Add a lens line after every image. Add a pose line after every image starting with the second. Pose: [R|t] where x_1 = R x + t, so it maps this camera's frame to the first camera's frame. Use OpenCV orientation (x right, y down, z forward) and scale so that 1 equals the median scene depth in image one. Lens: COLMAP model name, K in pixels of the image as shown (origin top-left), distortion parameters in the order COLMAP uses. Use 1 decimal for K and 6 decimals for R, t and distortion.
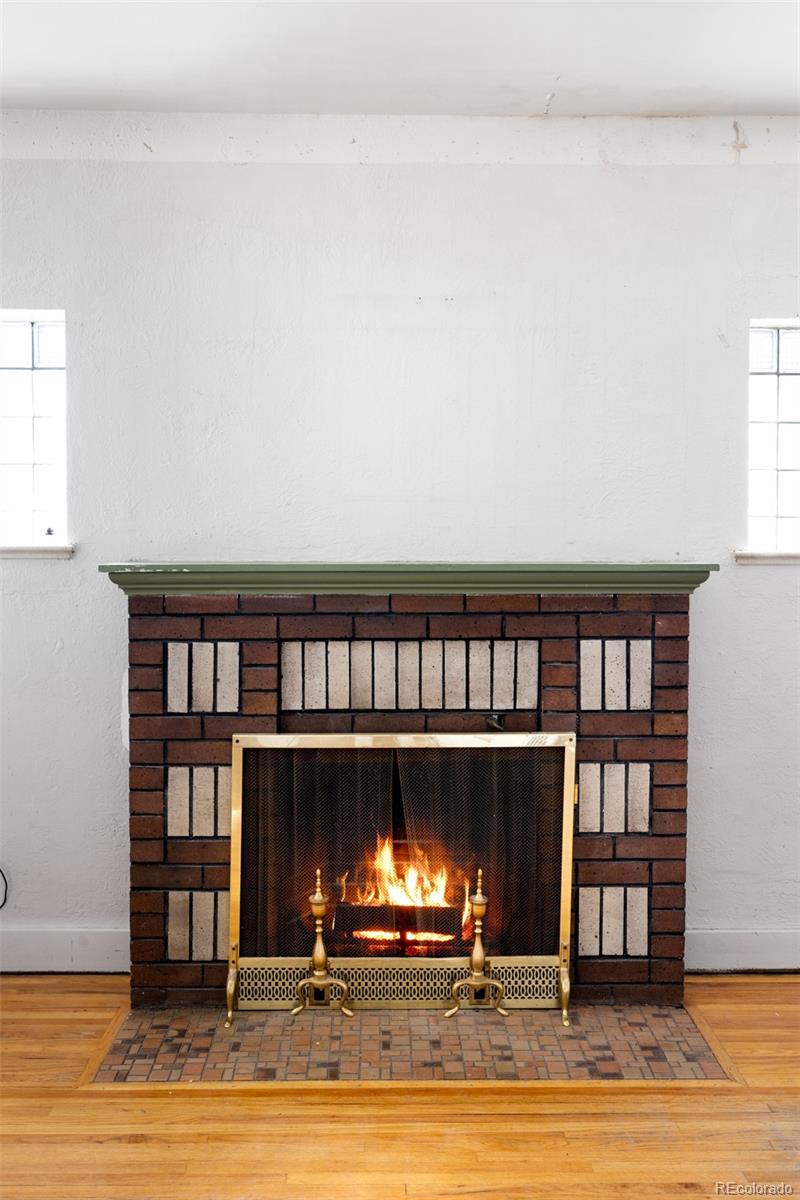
lens RADIAL K [[1046.4, 0, 400.0], [0, 1046.4, 600.0], [0, 0, 1]] dist [0.036991, -0.001656]
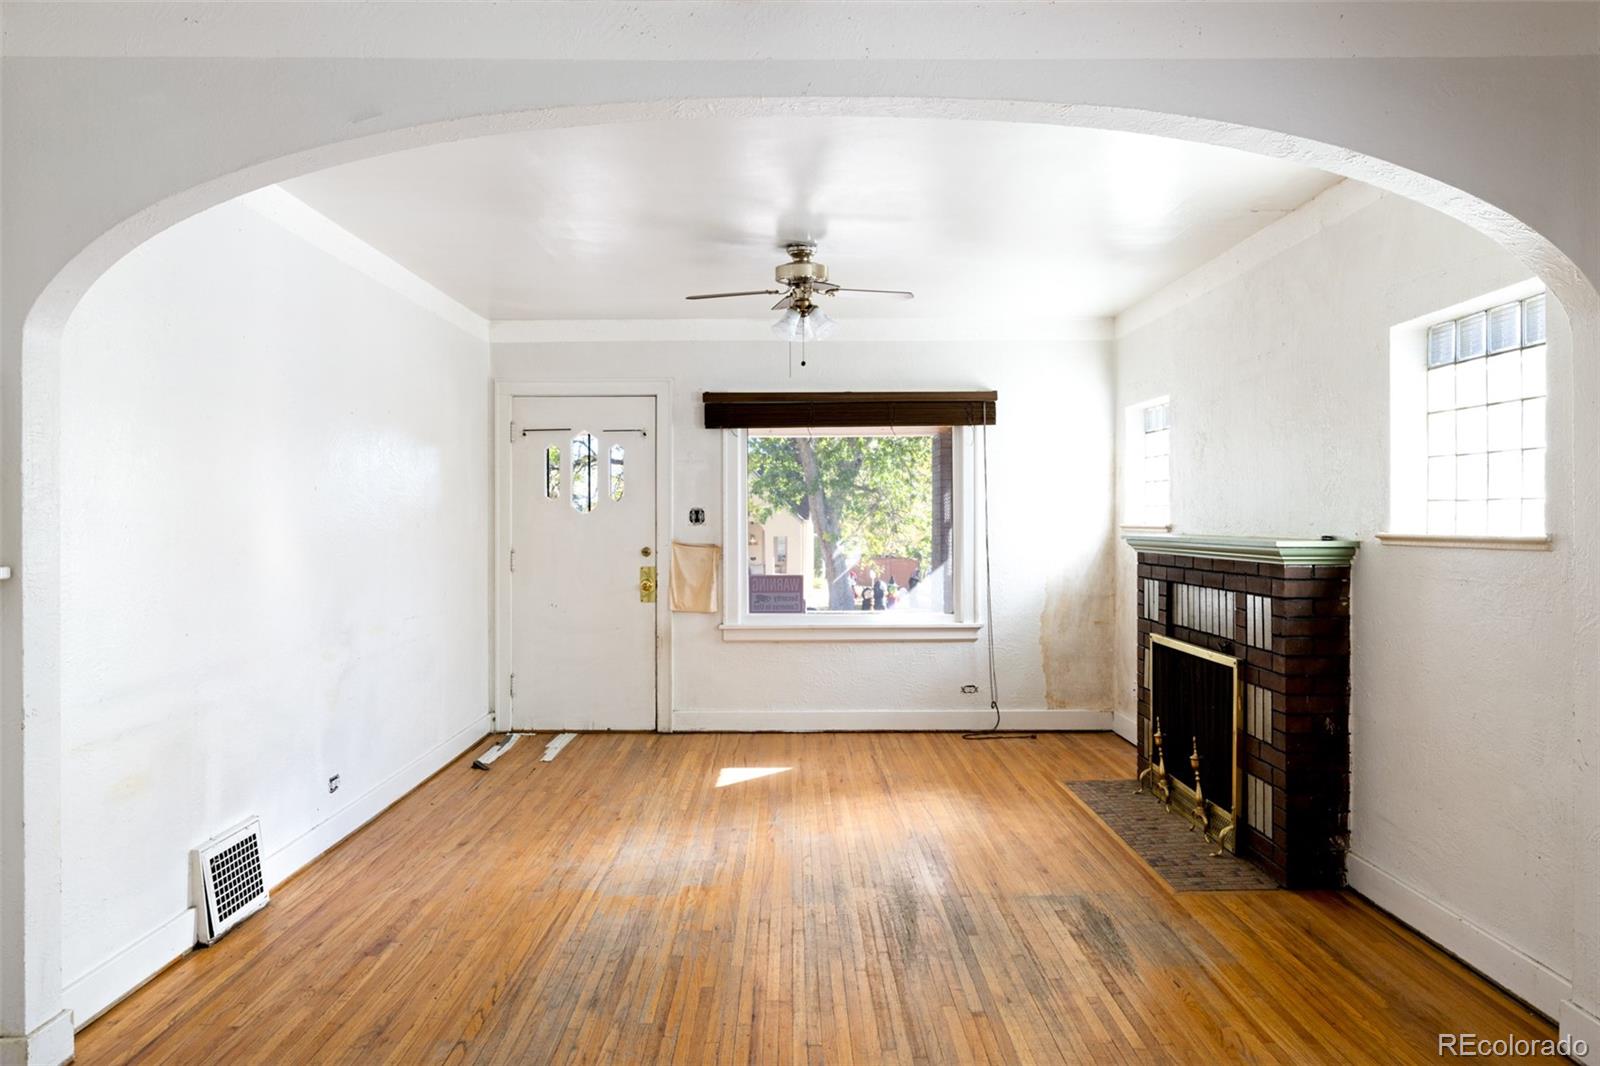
lens RADIAL K [[1036.5, 0, 800.0], [0, 1036.5, 533.0], [0, 0, 1]] dist [-0.000988, -0.000506]
pose [[-0.003834, 0.013828, -0.999897, 1.563528], [-0.048466, 0.998727, 0.013998, -0.034613], [0.998817, 0.048515, -0.003159, 0.408285]]
